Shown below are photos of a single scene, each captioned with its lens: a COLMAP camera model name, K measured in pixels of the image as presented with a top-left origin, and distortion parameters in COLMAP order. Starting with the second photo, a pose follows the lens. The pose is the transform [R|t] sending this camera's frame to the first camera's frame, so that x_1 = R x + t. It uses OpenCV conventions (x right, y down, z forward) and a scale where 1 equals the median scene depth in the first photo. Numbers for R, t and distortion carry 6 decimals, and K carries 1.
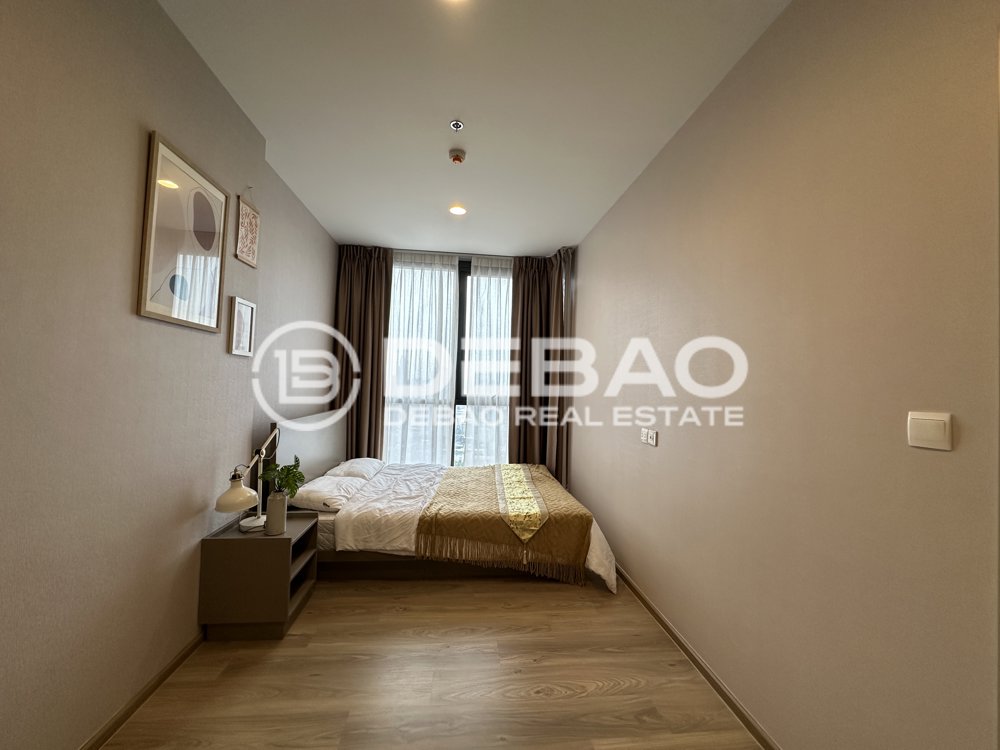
lens RADIAL K [[401.7, 0, 502.2], [0, 401.7, 374.1], [0, 0, 1]] dist [-0.003876, 0.000732]
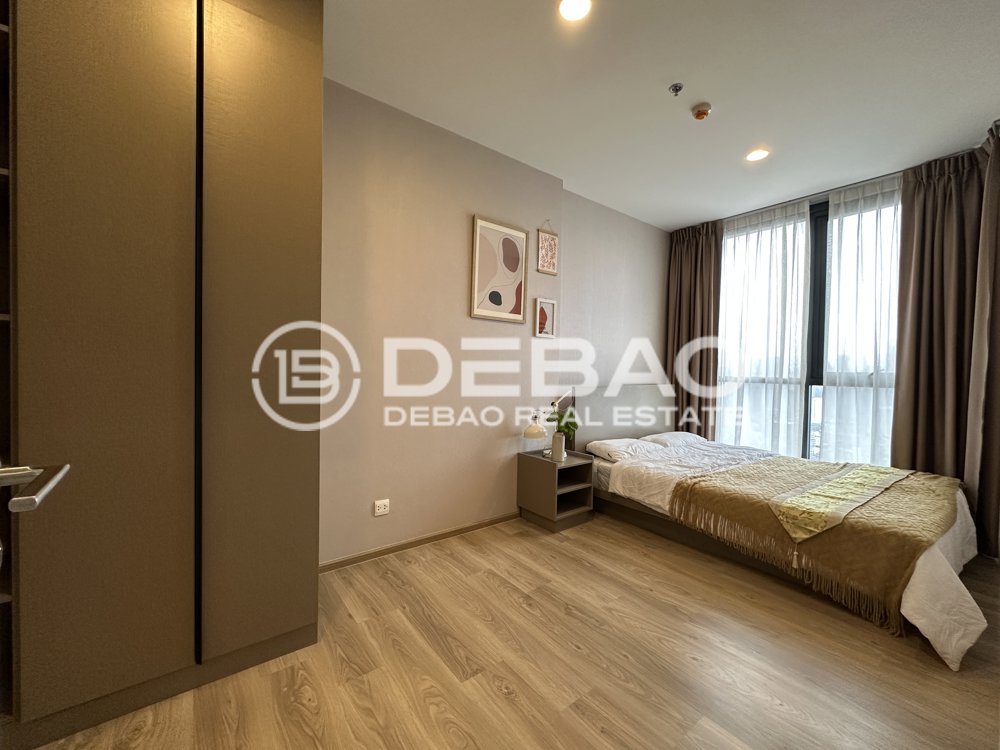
lens RADIAL K [[401.7, 0, 498.0], [0, 401.7, 374.7], [0, 0, 1]] dist [-0.003876, 0.000732]
pose [[0.518887, -0.007096, -0.854813, 0.442585], [0.021199, 0.999765, 0.004569, 0.068241], [0.854580, -0.020492, 0.518916, 0.078792]]
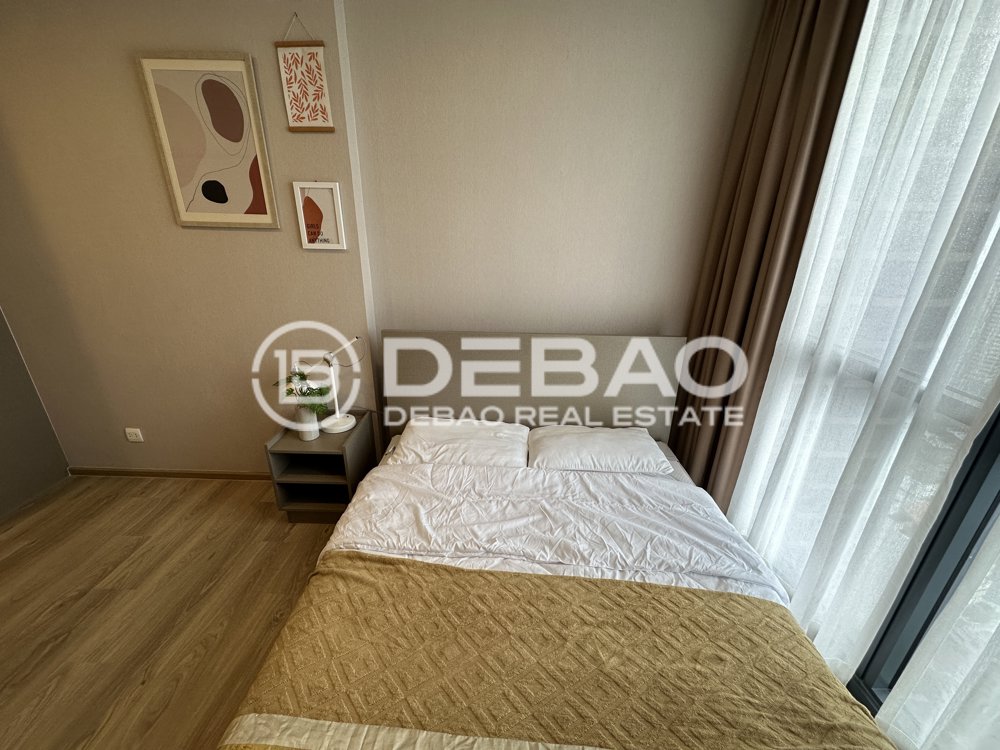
lens RADIAL K [[401.7, 0, 499.2], [0, 401.7, 372.9], [0, 0, 1]] dist [-0.003876, 0.000732]
pose [[-0.134032, 0.326639, -0.935597, 0.211413], [0.008561, 0.944463, 0.328508, -0.066401], [0.990940, 0.036021, -0.129385, 1.321102]]
